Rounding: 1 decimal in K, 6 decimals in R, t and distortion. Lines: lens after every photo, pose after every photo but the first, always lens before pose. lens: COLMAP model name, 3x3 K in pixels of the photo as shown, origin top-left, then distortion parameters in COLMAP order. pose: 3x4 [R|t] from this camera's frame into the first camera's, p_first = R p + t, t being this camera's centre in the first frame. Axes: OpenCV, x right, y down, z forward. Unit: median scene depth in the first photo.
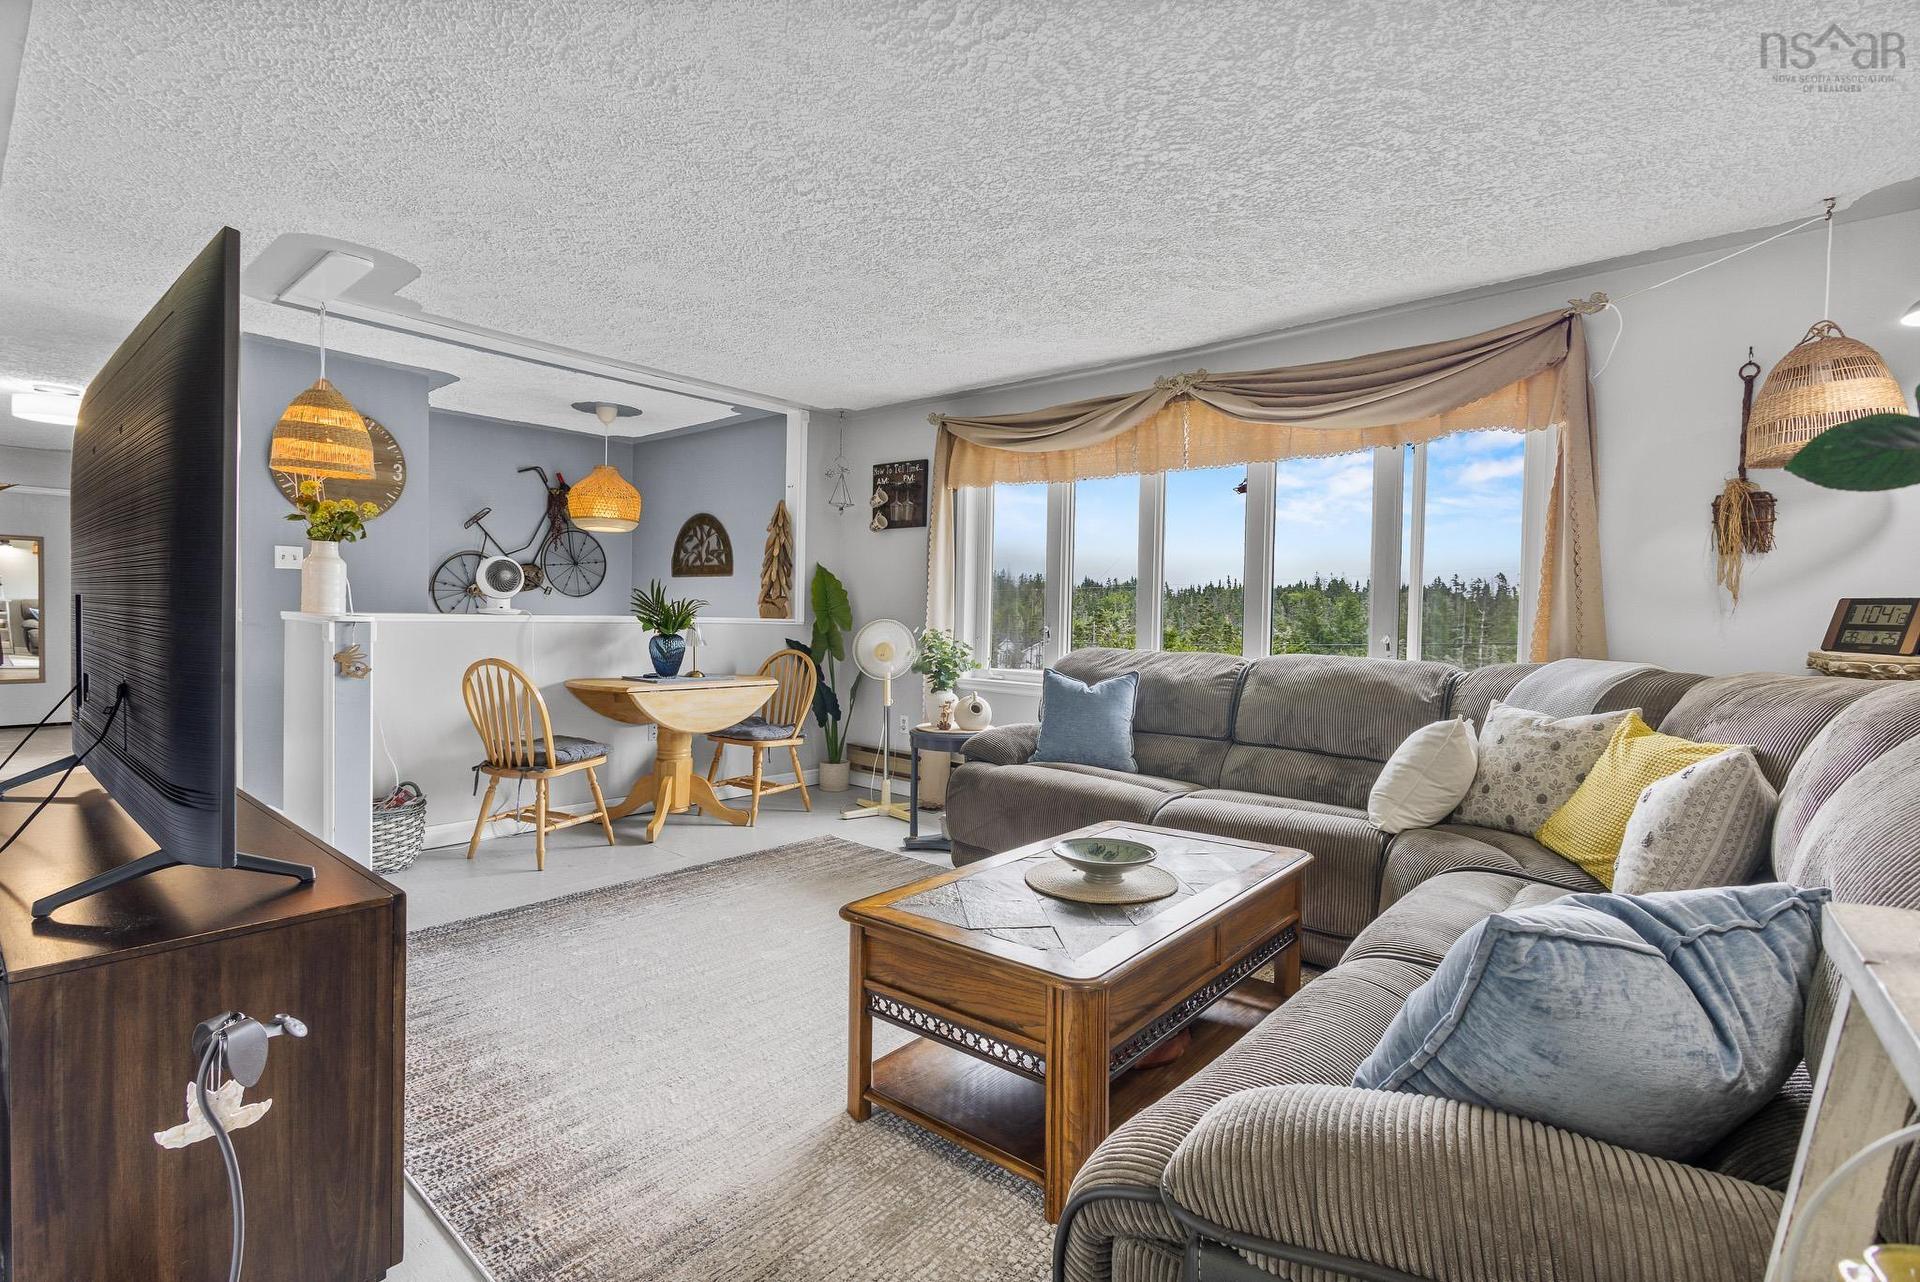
lens RADIAL K [[888.3, 0, 957.6], [0, 888.3, 638.9], [0, 0, 1]] dist [0.011265, -0.003390]
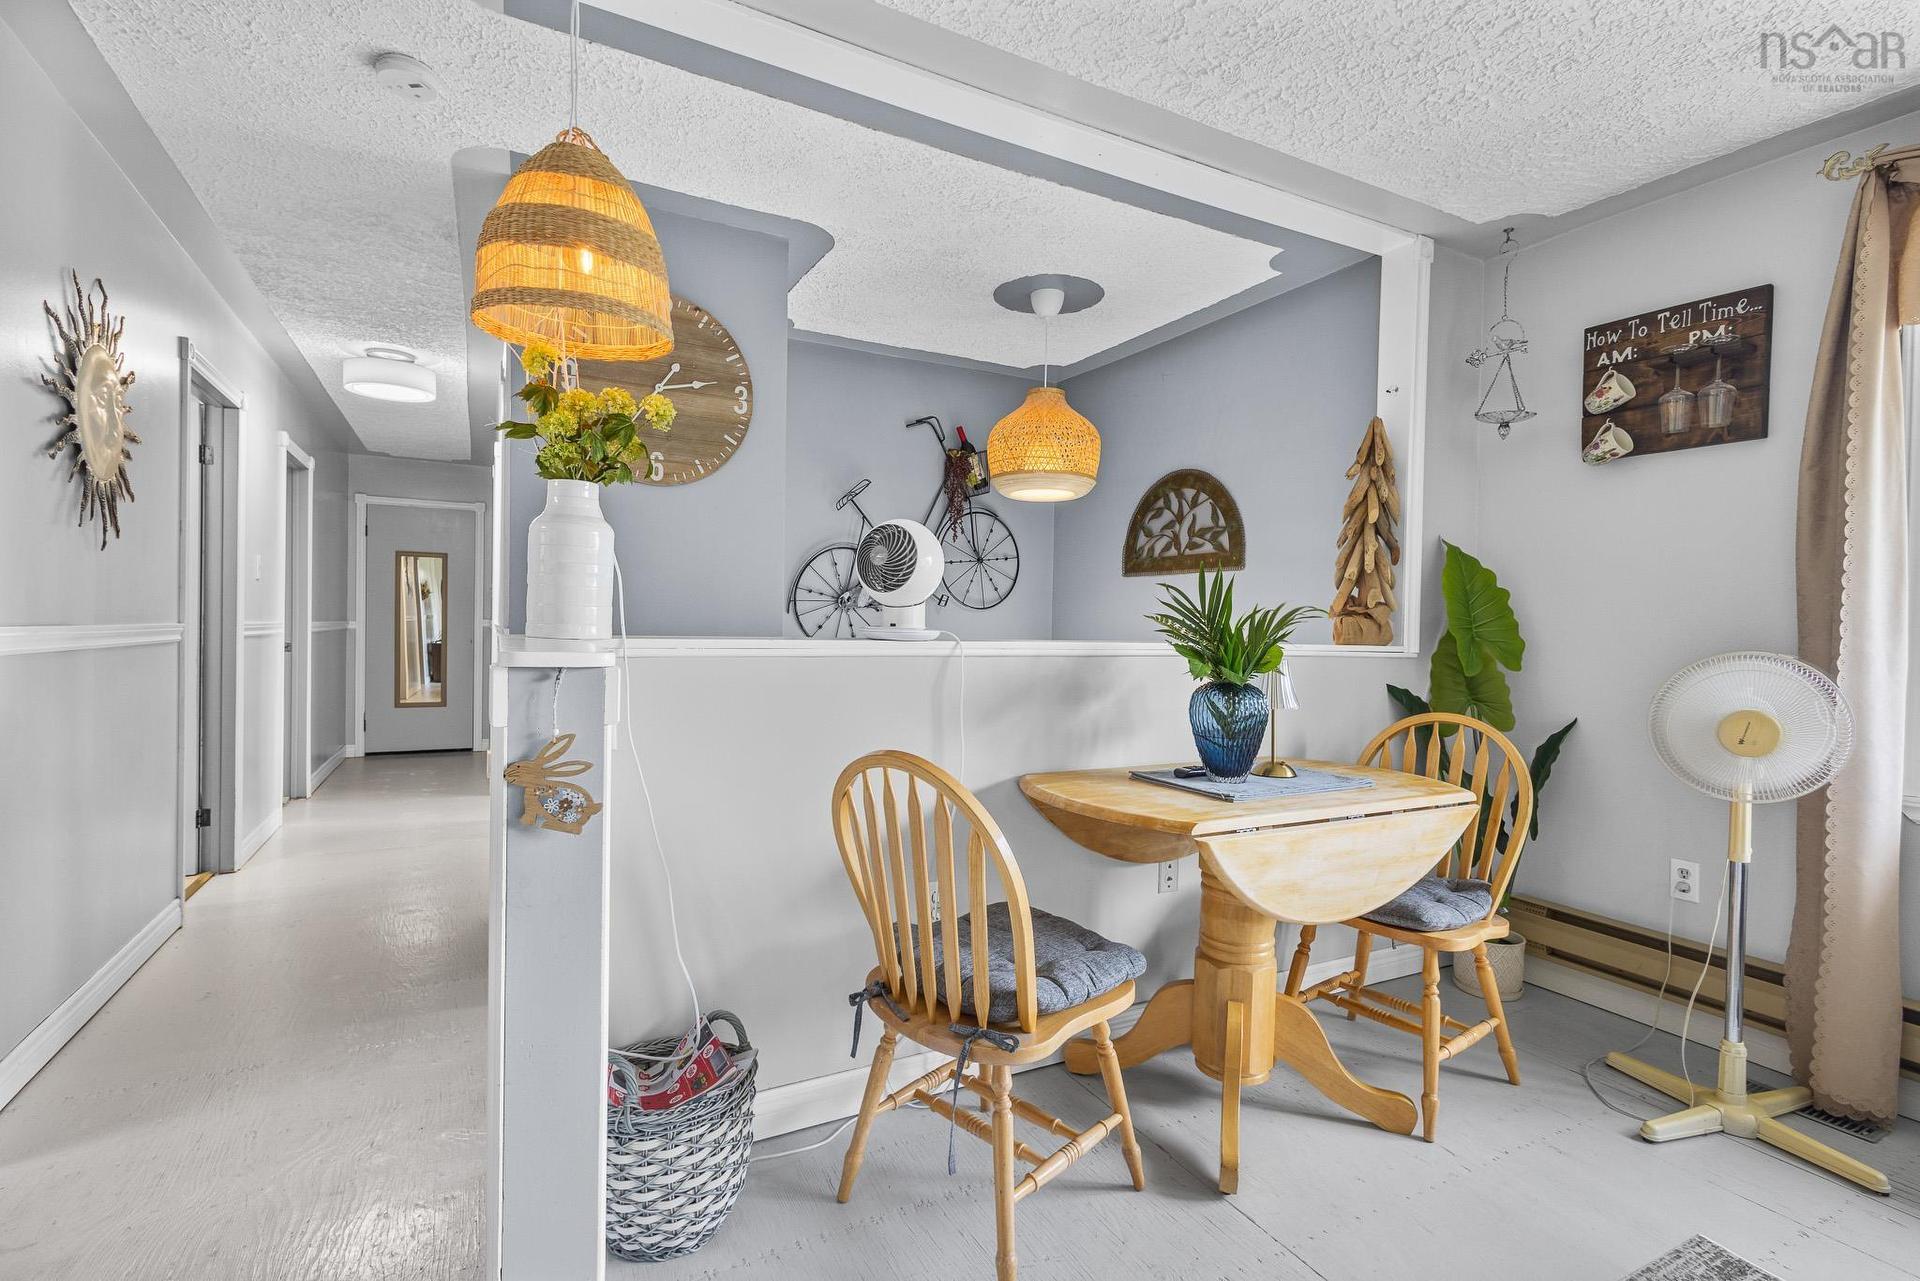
lens RADIAL K [[888.3, 0, 955.9], [0, 888.3, 634.7], [0, 0, 1]] dist [0.011265, -0.003390]
pose [[0.933679, 0.000753, -0.358109, -0.249633], [-0.009631, 0.999689, -0.023008, -0.015335], [0.357980, 0.024931, 0.933396, 0.445780]]
